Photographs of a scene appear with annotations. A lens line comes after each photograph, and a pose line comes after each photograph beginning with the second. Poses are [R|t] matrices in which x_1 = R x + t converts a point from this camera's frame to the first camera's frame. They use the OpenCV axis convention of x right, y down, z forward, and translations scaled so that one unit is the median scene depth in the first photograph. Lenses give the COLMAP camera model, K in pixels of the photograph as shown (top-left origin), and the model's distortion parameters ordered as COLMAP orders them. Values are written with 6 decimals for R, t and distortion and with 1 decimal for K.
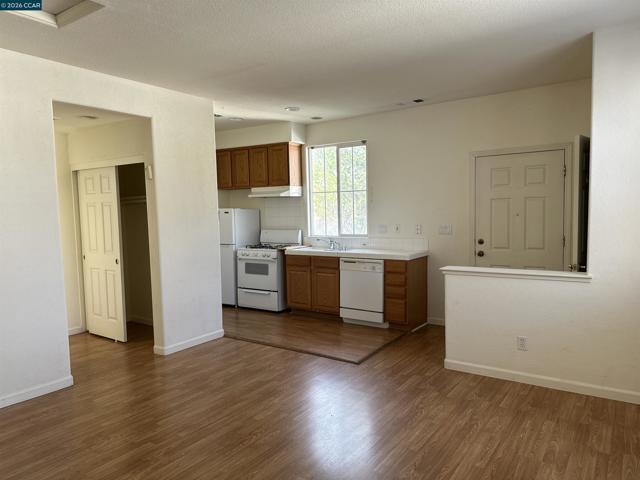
lens RADIAL K [[452.8, 0, 320.0], [0, 452.8, 240.0], [0, 0, 1]] dist [0.040305, -0.000903]
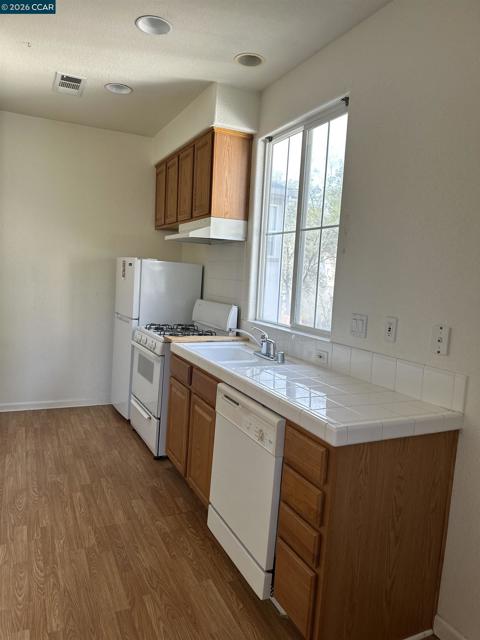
lens RADIAL K [[452.8, 0, 236.9], [0, 452.8, 321.8], [0, 0, 1]] dist [0.040305, -0.000903]
pose [[0.865320, 0.119929, -0.486661, 0.241030], [-0.105997, 0.992778, 0.056182, -0.038909], [0.489884, 0.002969, 0.871783, 0.631743]]
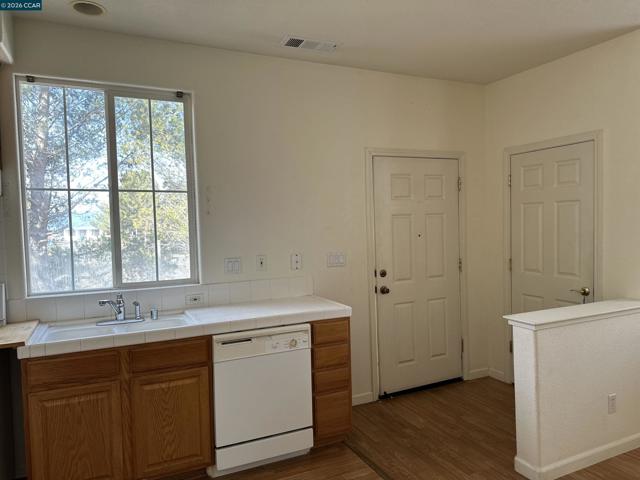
lens RADIAL K [[442.0, 0, 339.5], [0, 442.0, 240.2], [0, 0, 1]] dist [0.024593, -0.004212]
pose [[0.492518, -0.017261, 0.870131, -0.261412], [0.069930, 0.997355, -0.019798, -0.036132], [-0.867488, 0.070599, 0.492422, 0.648600]]
